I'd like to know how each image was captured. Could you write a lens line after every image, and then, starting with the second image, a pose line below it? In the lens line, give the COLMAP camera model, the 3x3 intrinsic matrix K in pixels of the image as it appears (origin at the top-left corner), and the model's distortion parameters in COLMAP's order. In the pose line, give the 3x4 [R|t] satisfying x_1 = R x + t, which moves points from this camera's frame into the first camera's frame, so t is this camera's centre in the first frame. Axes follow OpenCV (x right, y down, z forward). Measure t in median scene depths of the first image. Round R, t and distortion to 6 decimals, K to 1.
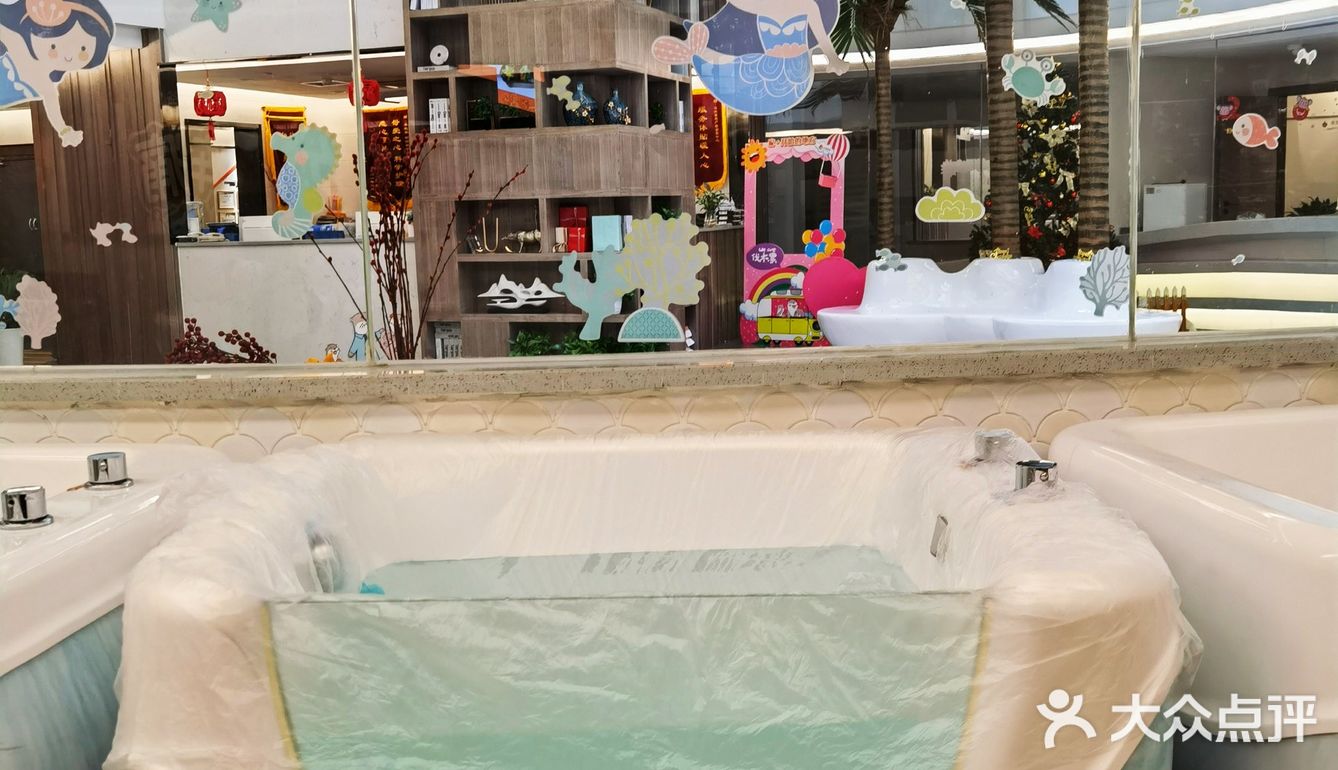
lens RADIAL K [[1299.5, 0, 669.0], [0, 1299.5, 385.0], [0, 0, 1]] dist [0.000632, -0.001021]
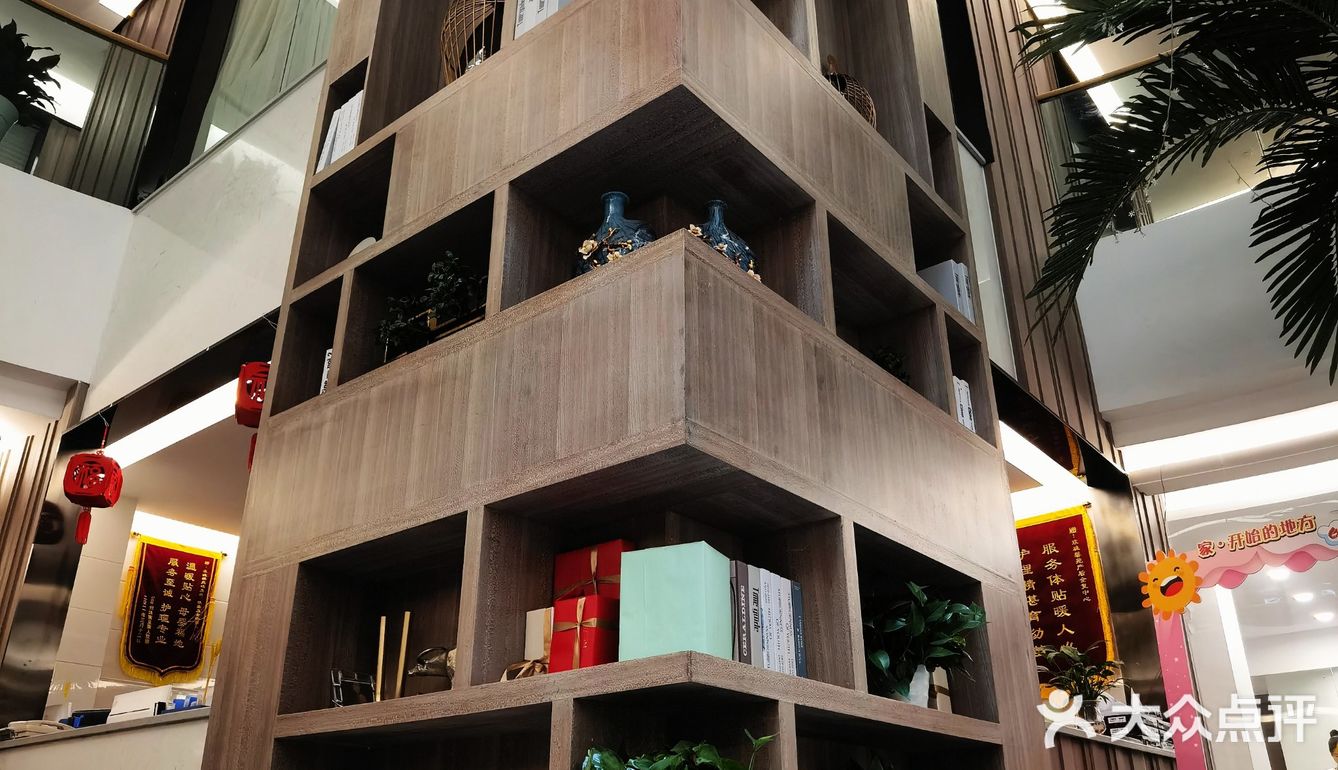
lens RADIAL K [[1040.7, 0, 669.0], [0, 1040.7, 385.0], [0, 0, 1]] dist [0.001498, -0.000962]
pose [[0.941376, -0.119163, -0.315613, 0.028884], [-0.068097, 0.849162, -0.523723, -0.037845], [0.330416, 0.514513, 0.791266, 0.766482]]
